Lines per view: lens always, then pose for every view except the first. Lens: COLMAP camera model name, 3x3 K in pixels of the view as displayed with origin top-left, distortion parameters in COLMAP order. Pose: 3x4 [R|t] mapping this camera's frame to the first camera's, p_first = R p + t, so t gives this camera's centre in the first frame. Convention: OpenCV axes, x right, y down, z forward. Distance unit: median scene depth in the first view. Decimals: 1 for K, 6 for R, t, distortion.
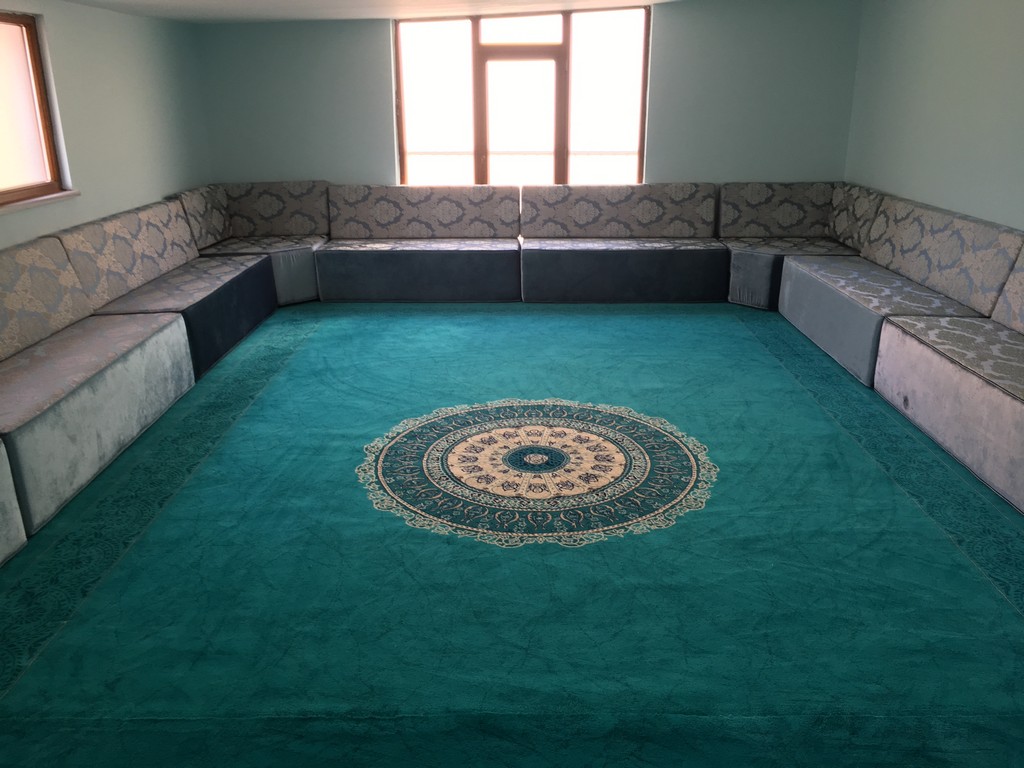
lens RADIAL K [[864.6, 0, 513.7], [0, 864.6, 384.8], [0, 0, 1]] dist [0.073776, -0.088359]
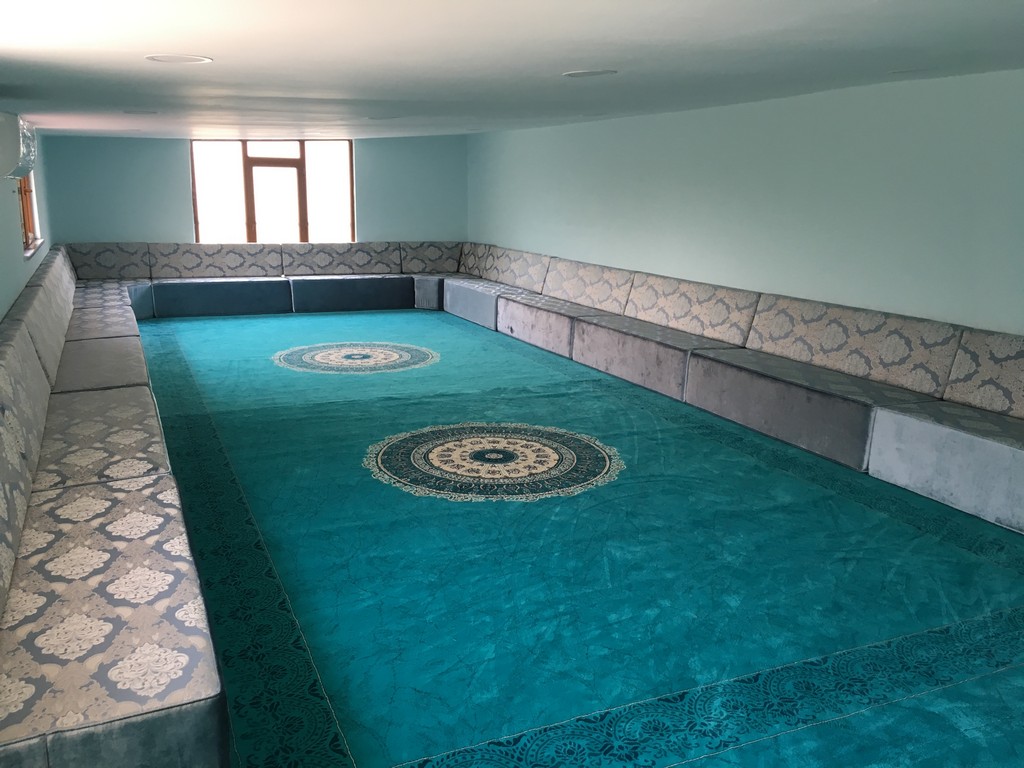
lens RADIAL K [[864.6, 0, 512.2], [0, 864.6, 381.5], [0, 0, 1]] dist [0.073776, -0.088359]
pose [[0.910246, -0.069616, 0.408173, -0.309322], [0.110998, 0.990711, -0.078561, 0.219569], [-0.398913, 0.116816, 0.909518, -0.666894]]
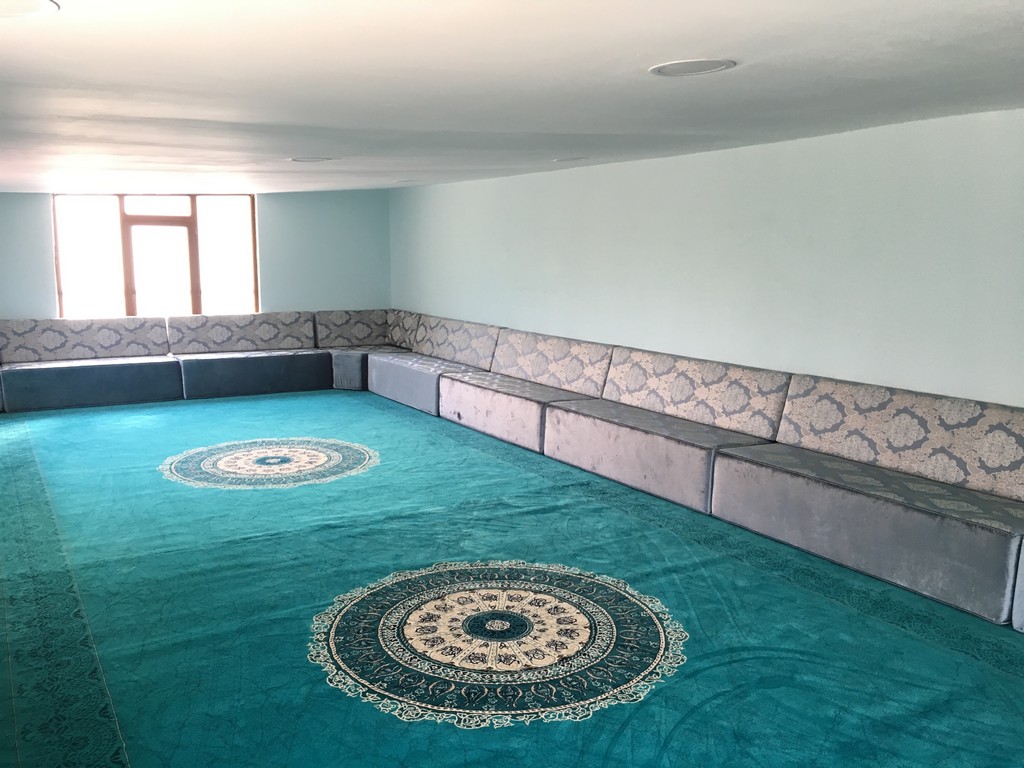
lens RADIAL K [[864.6, 0, 512.9], [0, 864.6, 386.4], [0, 0, 1]] dist [0.073776, -0.088359]
pose [[0.851689, -0.067977, 0.519620, -0.274001], [0.154128, 0.980189, -0.124397, 0.139244], [-0.500869, 0.186036, 0.845293, -0.420214]]
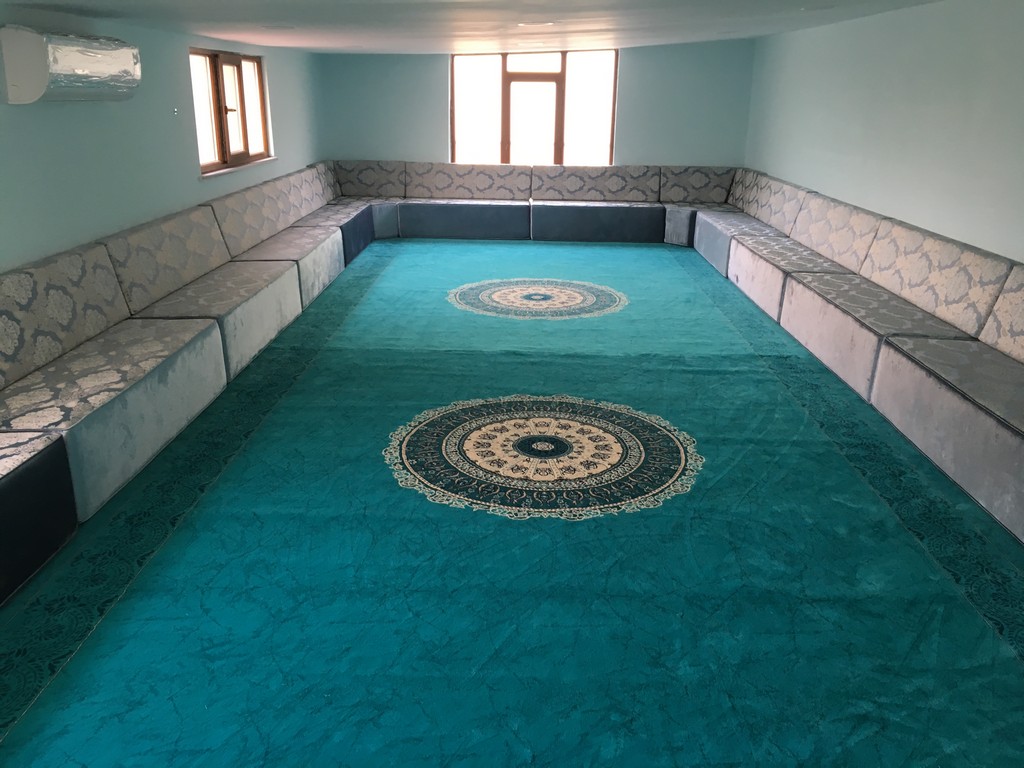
lens RADIAL K [[864.6, 0, 514.0], [0, 864.6, 382.3], [0, 0, 1]] dist [0.073776, -0.088359]
pose [[0.999726, 0.023016, -0.004298, -0.008537], [-0.023029, 0.999731, -0.002899, 0.174689], [0.004230, 0.002997, 0.999987, -0.578809]]
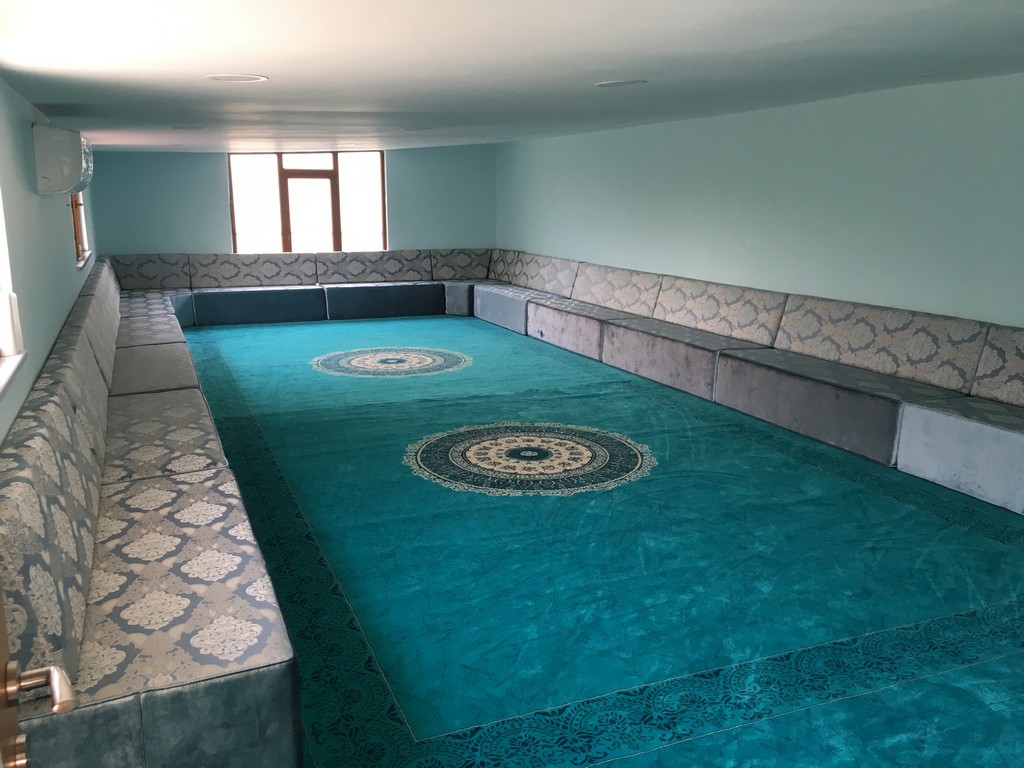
lens RADIAL K [[864.6, 0, 512.0], [0, 864.6, 380.1], [0, 0, 1]] dist [0.073776, -0.088359]
pose [[0.921551, -0.073402, 0.381256, -0.328680], [0.116838, 0.988878, -0.092029, 0.228197], [-0.370260, 0.129354, 0.919878, -0.688544]]
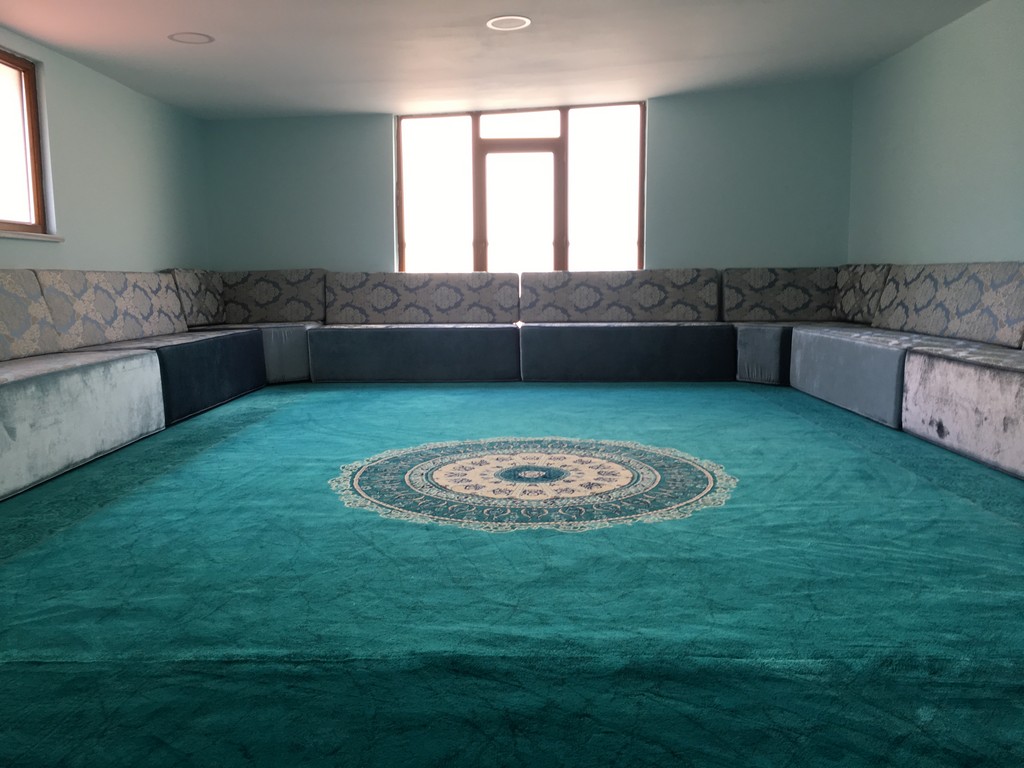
lens RADIAL K [[864.6, 0, 513.7], [0, 864.6, 383.5], [0, 0, 1]] dist [0.073776, -0.088359]
pose [[0.999982, -0.000082, -0.005935, 0.007584], [-0.001122, 0.979241, -0.202696, 0.108095], [0.005828, 0.202699, 0.979224, 0.066669]]
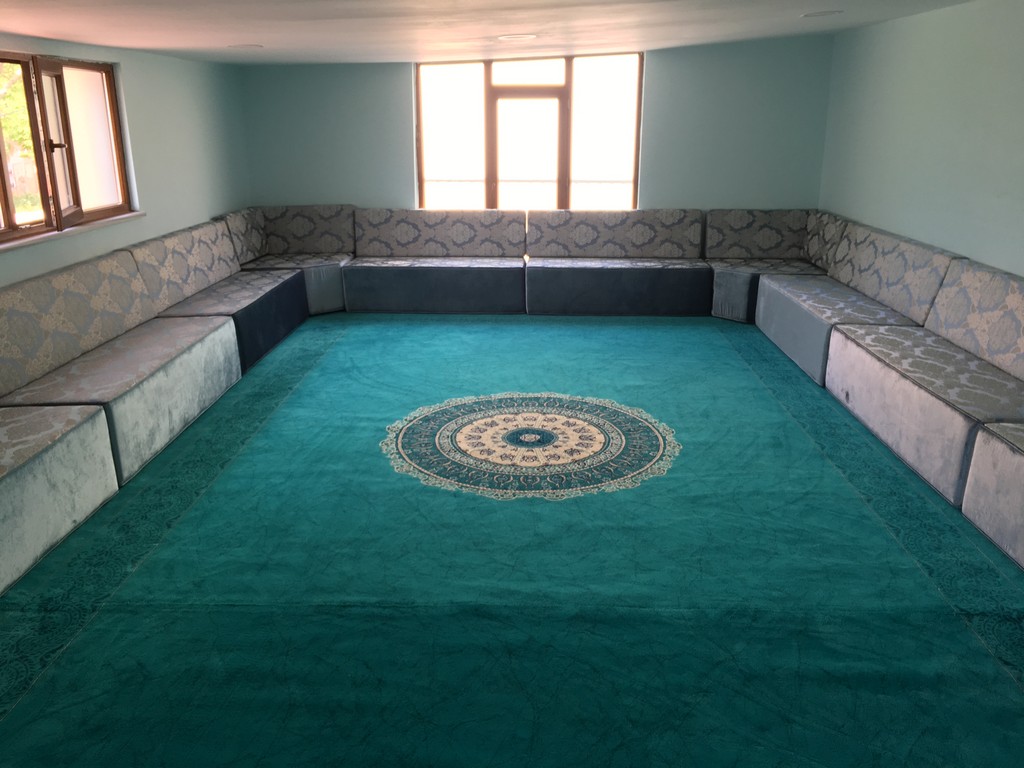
lens RADIAL K [[864.6, 0, 513.6], [0, 864.6, 389.7], [0, 0, 1]] dist [0.073776, -0.088359]
pose [[0.999797, 0.011489, -0.016526, 0.013680], [-0.011843, 0.999699, -0.021486, 0.028041], [0.016274, 0.021678, 0.999633, -0.121623]]
